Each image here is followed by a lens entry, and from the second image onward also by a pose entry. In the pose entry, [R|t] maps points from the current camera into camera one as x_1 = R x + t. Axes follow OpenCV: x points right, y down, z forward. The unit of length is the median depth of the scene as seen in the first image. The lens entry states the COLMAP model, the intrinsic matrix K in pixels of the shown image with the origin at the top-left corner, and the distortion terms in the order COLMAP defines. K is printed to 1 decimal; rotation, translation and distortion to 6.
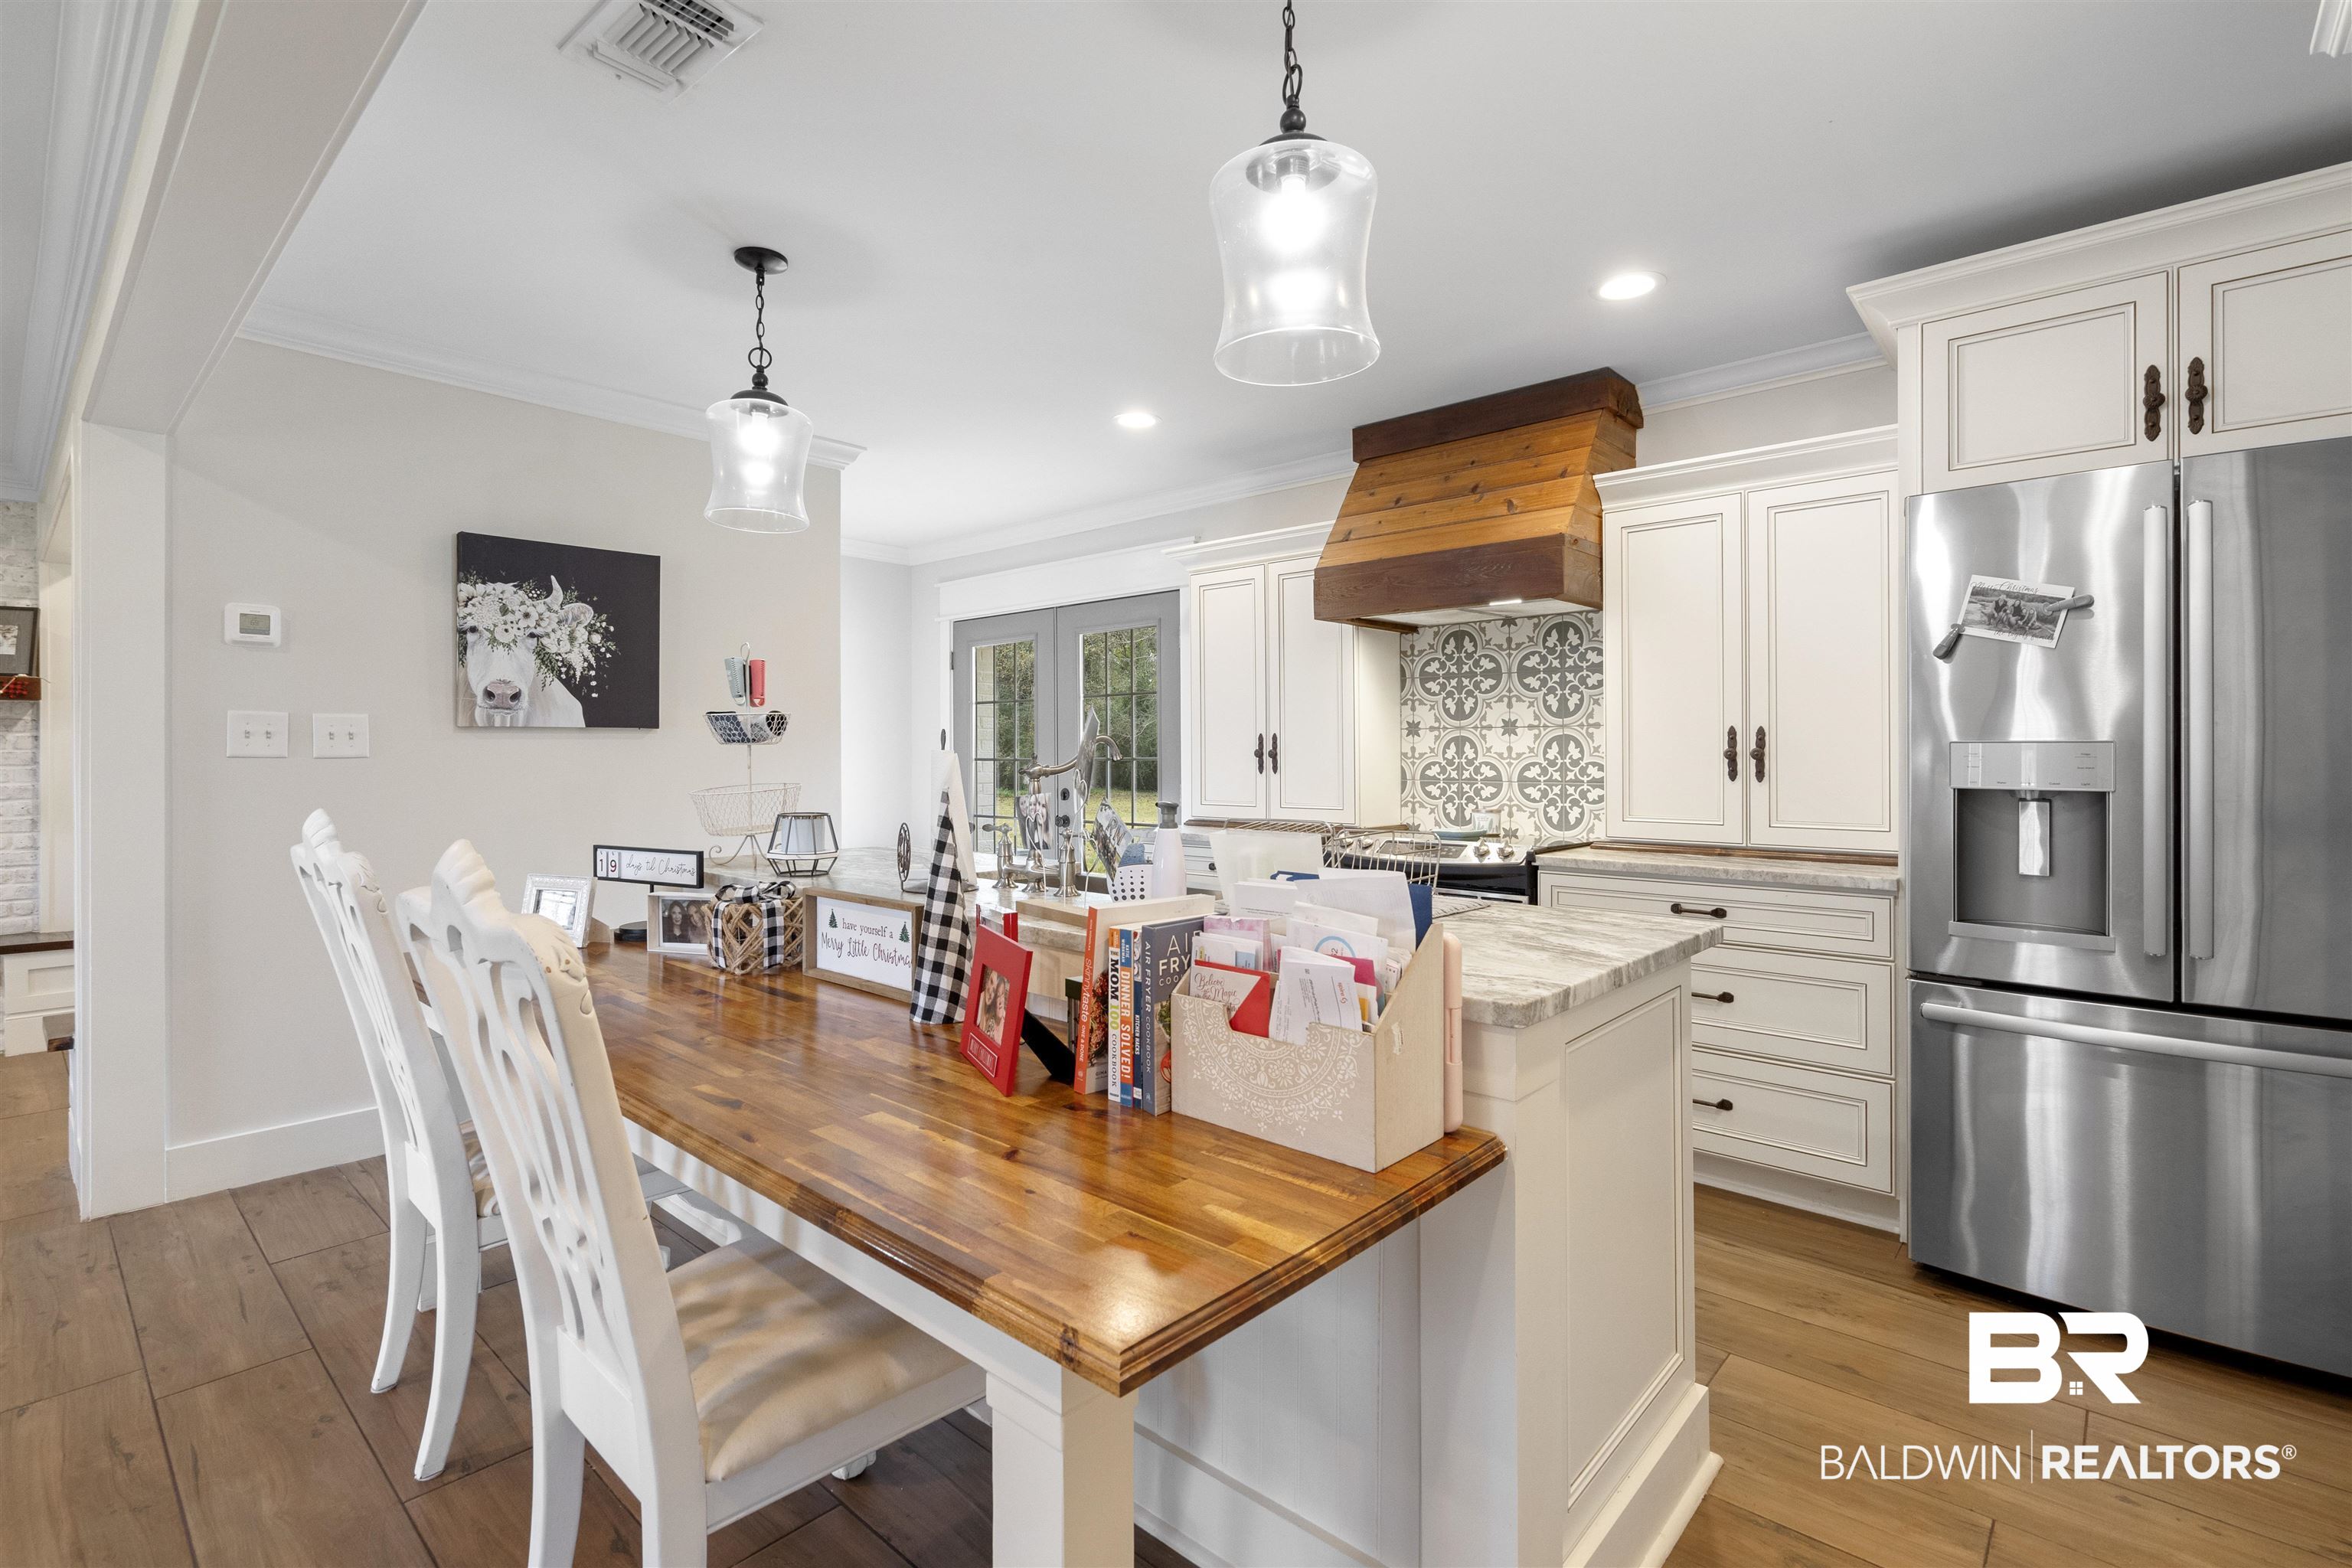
lens RADIAL K [[1062.3, 0, 1170.6], [0, 1062.3, 770.9], [0, 0, 1]] dist [-0.001303, -0.000061]
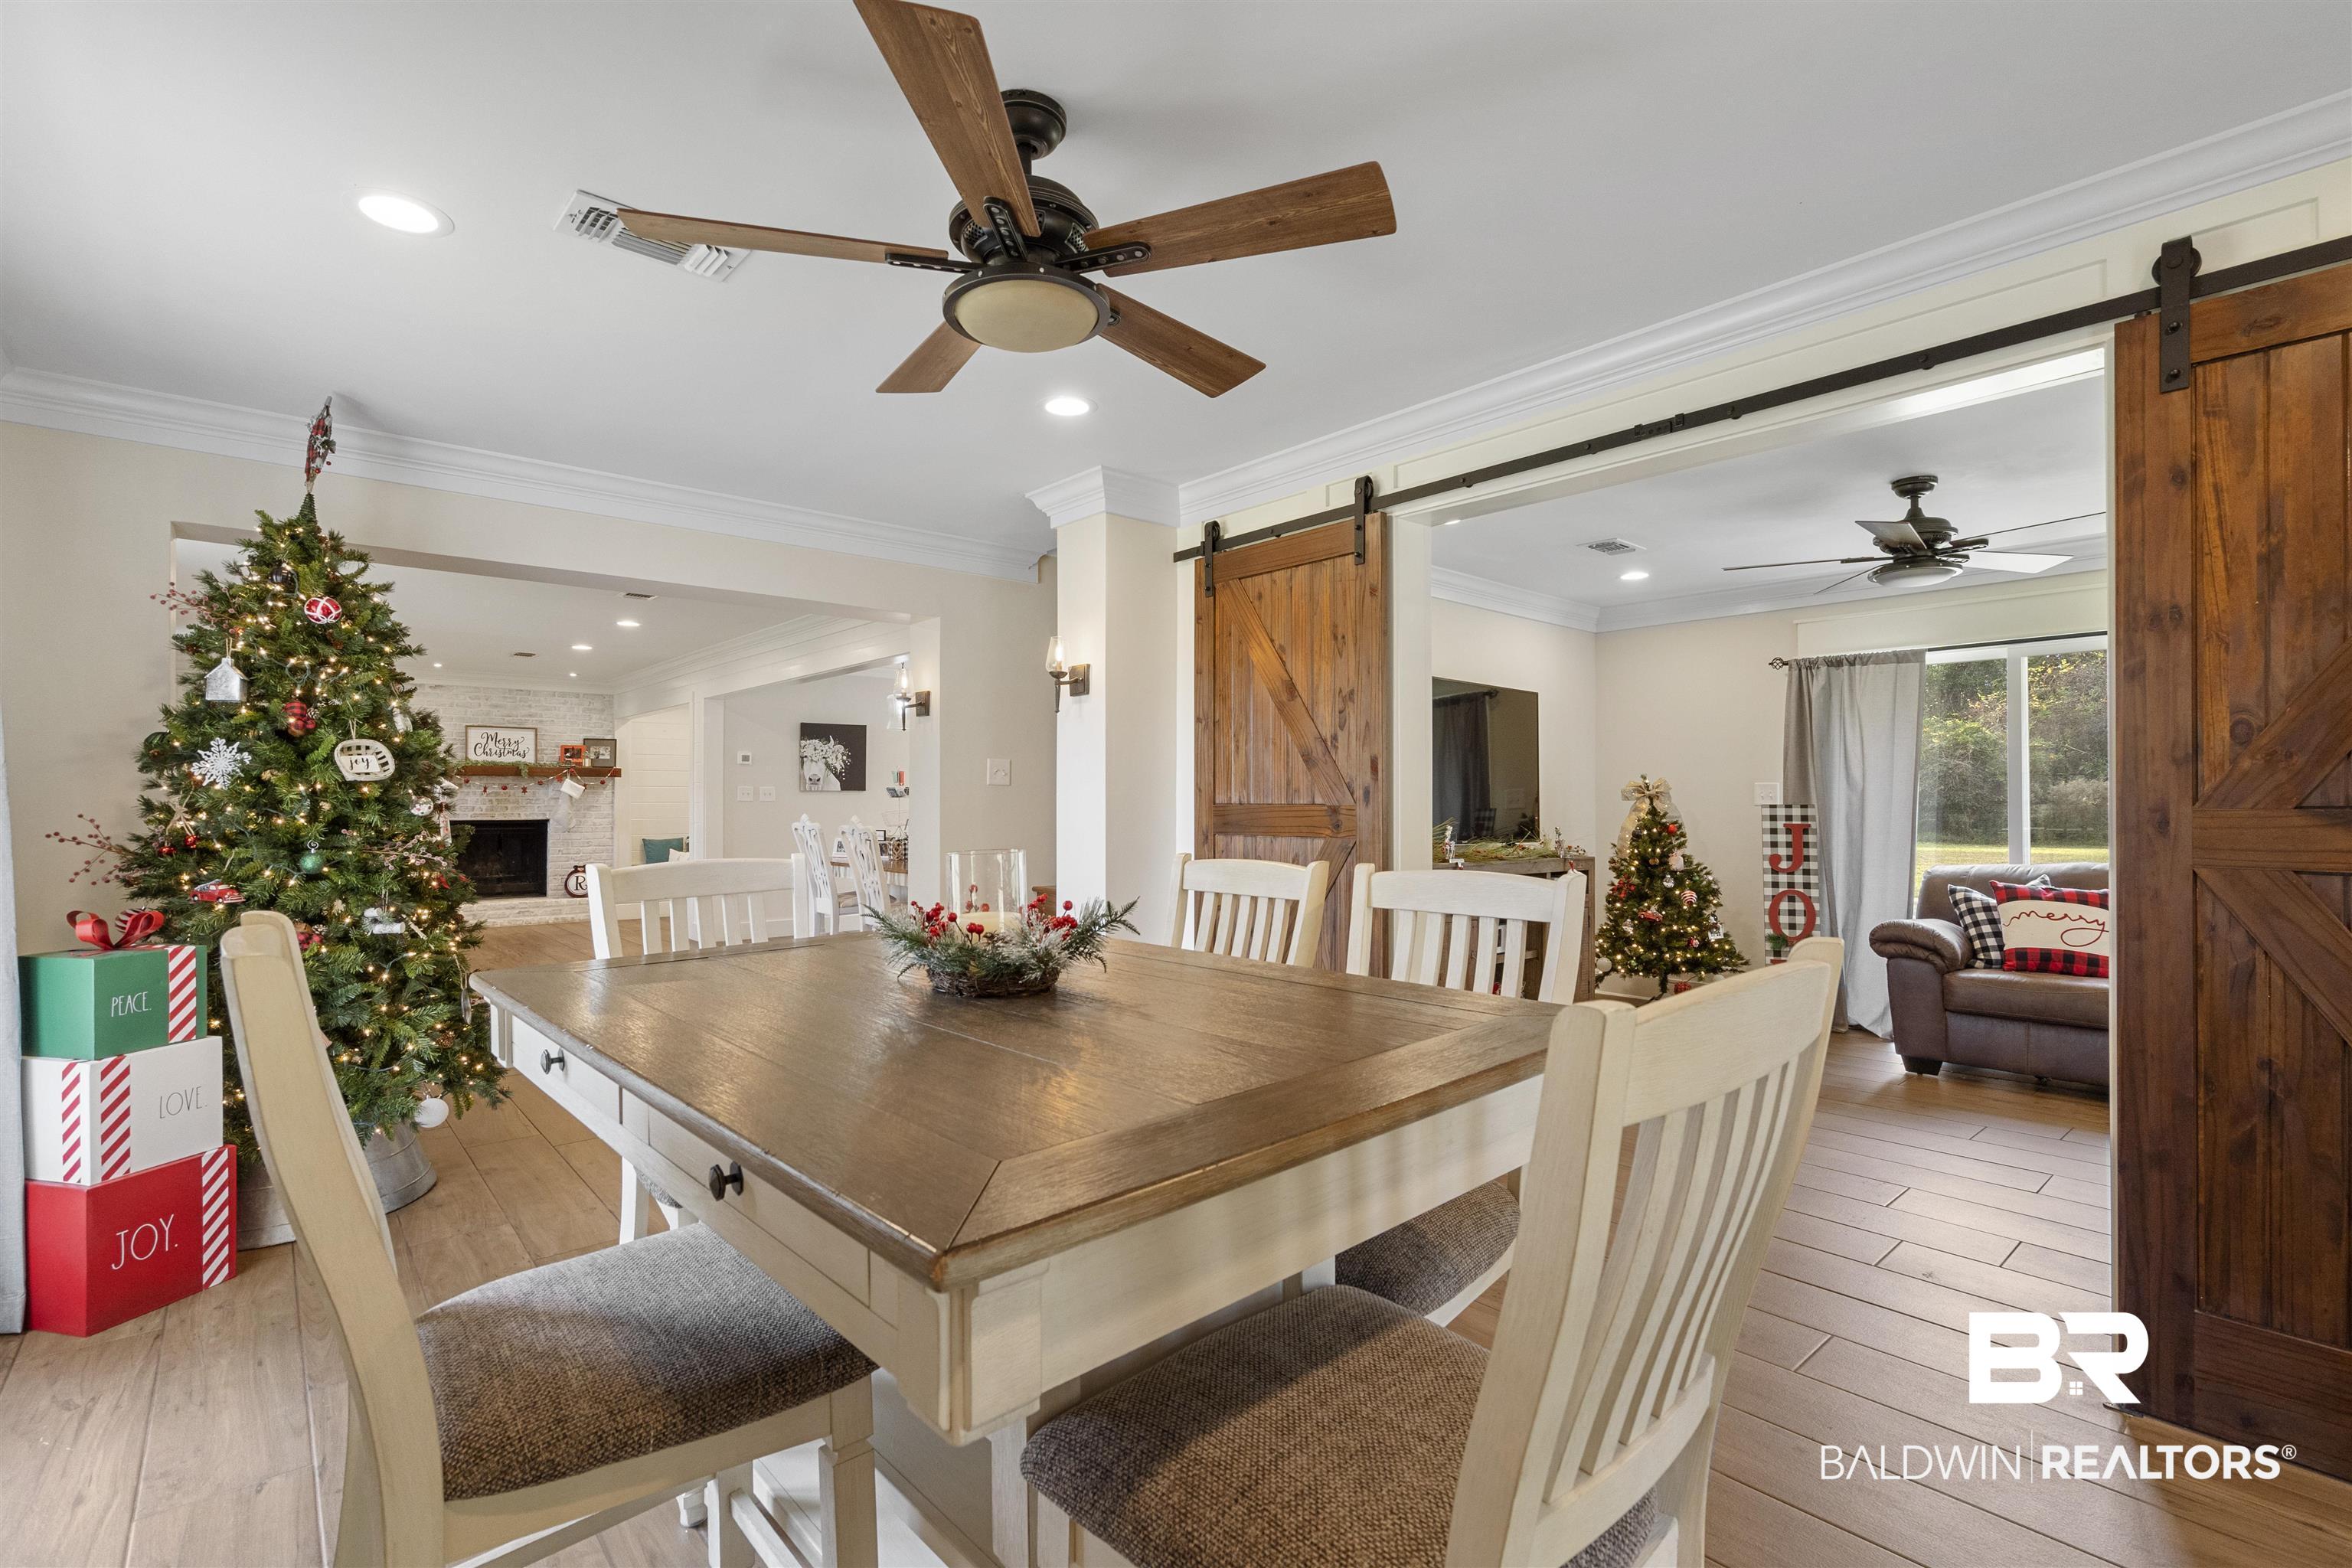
lens RADIAL K [[1062.3, 0, 1182.0], [0, 1062.3, 796.9], [0, 0, 1]] dist [-0.001303, -0.000061]
pose [[0.993627, 0.002066, -0.112696, 0.639850], [-0.003864, 0.999869, -0.015739, 0.015659], [0.112649, 0.016074, 0.993505, -1.643047]]
